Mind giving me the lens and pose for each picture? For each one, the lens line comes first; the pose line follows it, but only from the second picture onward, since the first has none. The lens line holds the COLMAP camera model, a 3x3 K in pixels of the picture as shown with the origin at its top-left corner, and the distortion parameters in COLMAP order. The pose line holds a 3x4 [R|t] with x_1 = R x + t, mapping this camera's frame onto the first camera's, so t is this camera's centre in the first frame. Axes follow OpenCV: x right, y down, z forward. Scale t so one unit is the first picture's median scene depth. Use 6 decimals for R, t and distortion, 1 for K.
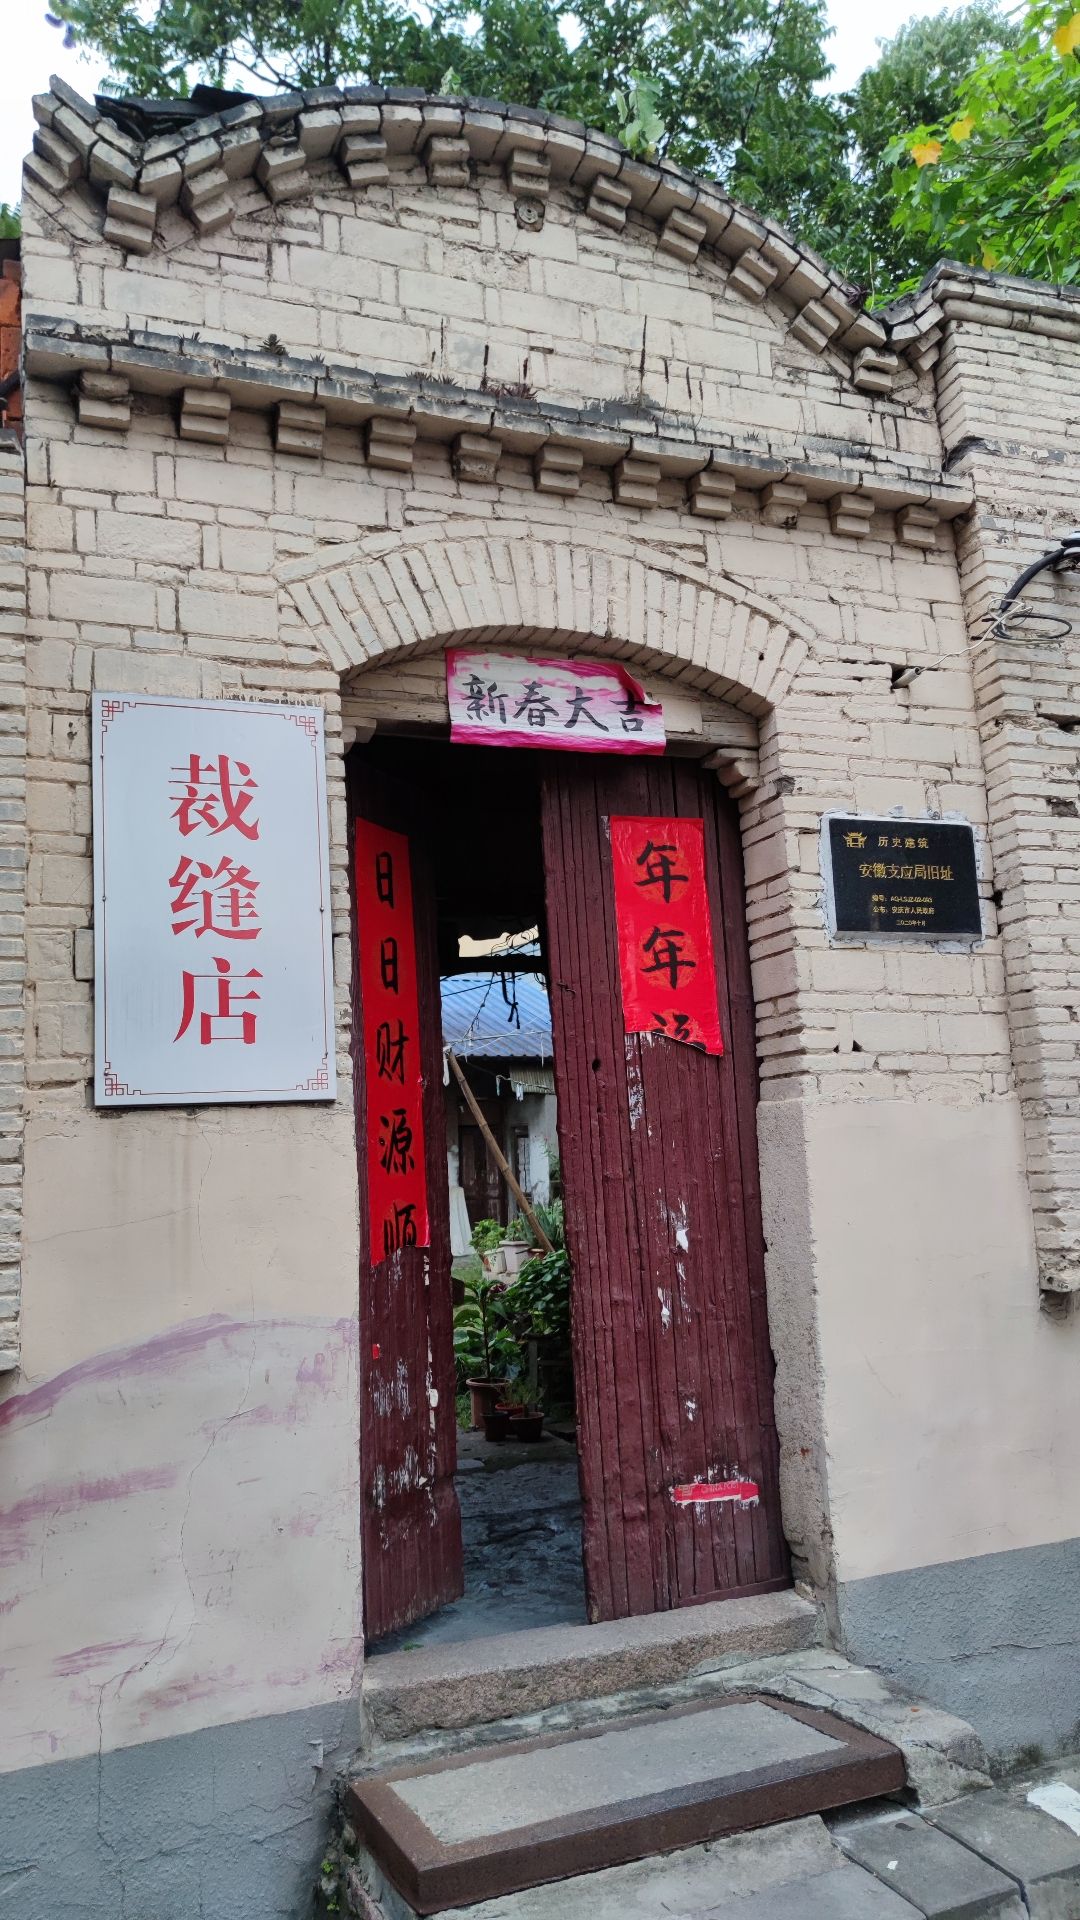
lens RADIAL K [[1423.6, 0, 542.6], [0, 1423.6, 994.6], [0, 0, 1]] dist [0.060078, -0.058110]
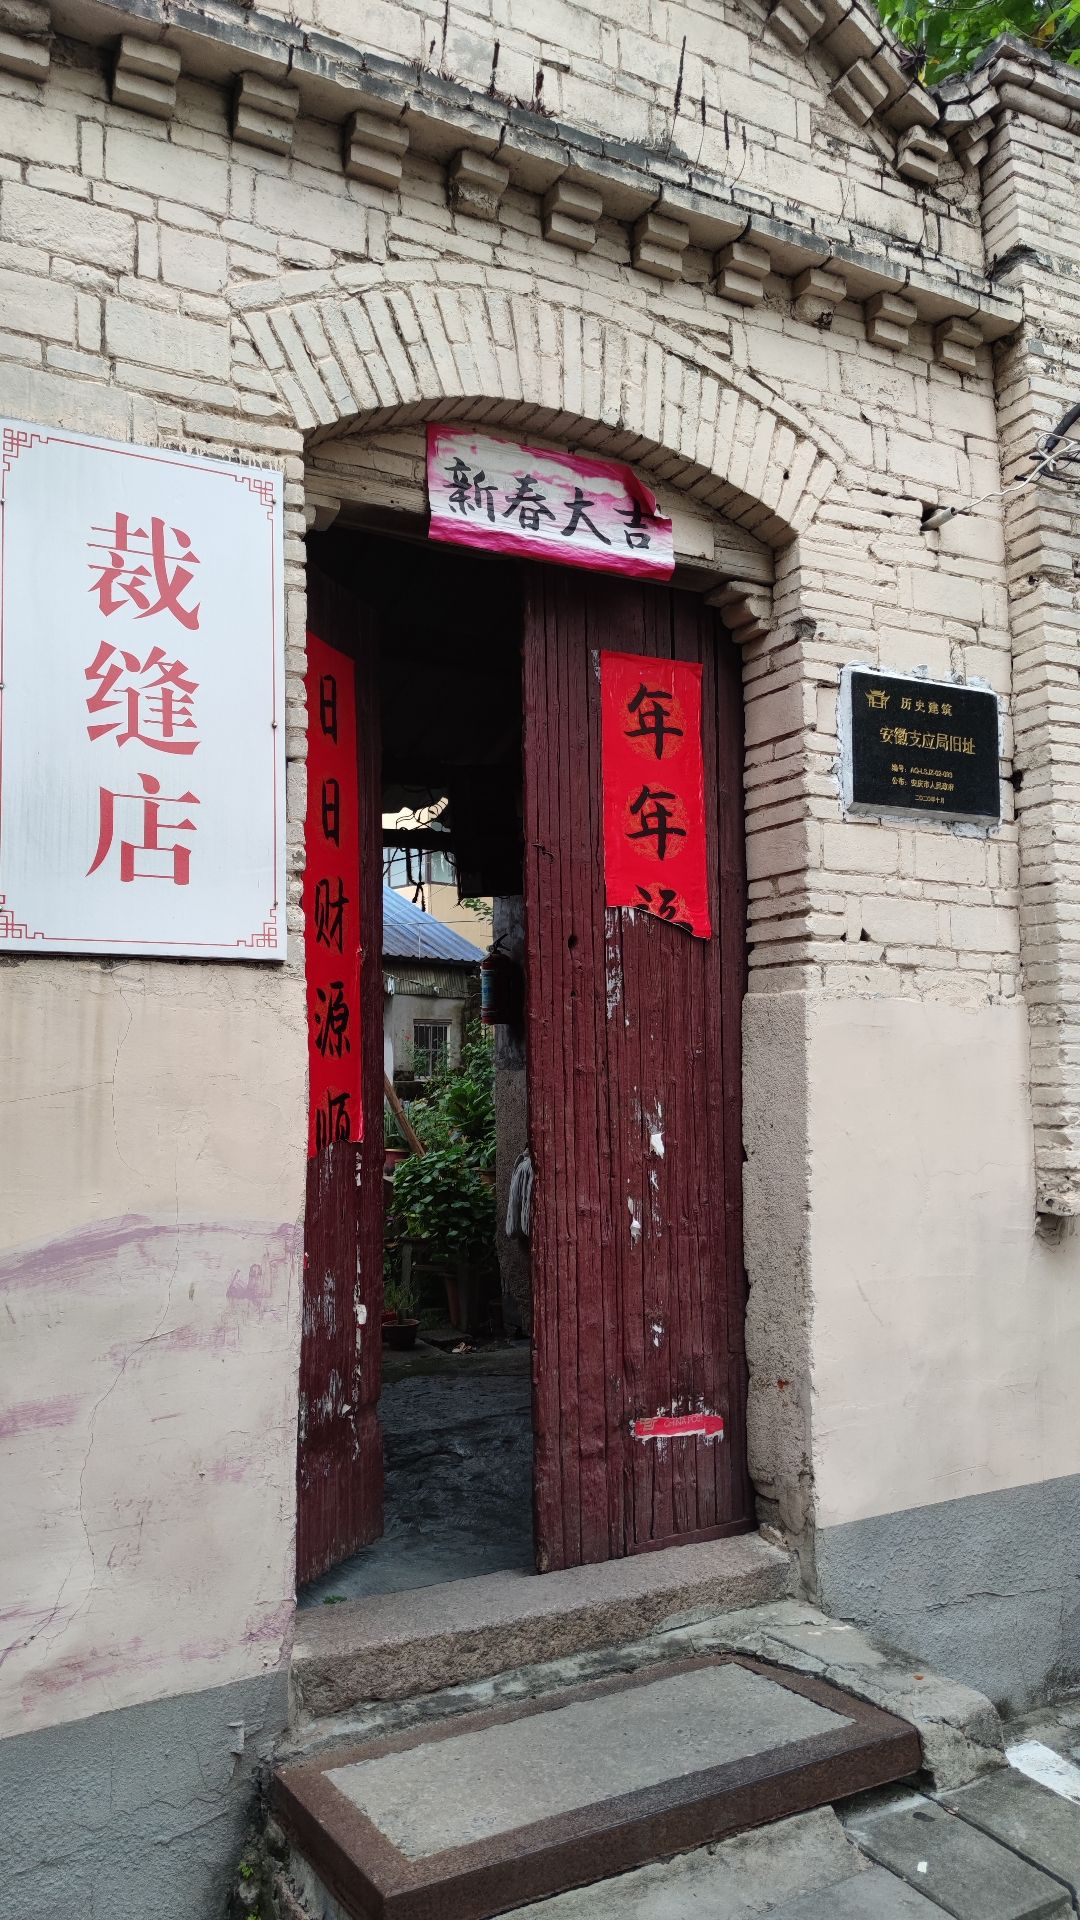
lens RADIAL K [[1423.6, 0, 542.6], [0, 1423.6, 994.6], [0, 0, 1]] dist [0.060078, -0.058110]
pose [[0.992308, 0.047862, 0.114164, -0.078307], [-0.055335, 0.996465, 0.063216, 0.028848], [-0.110735, -0.069047, 0.991449, 0.147969]]
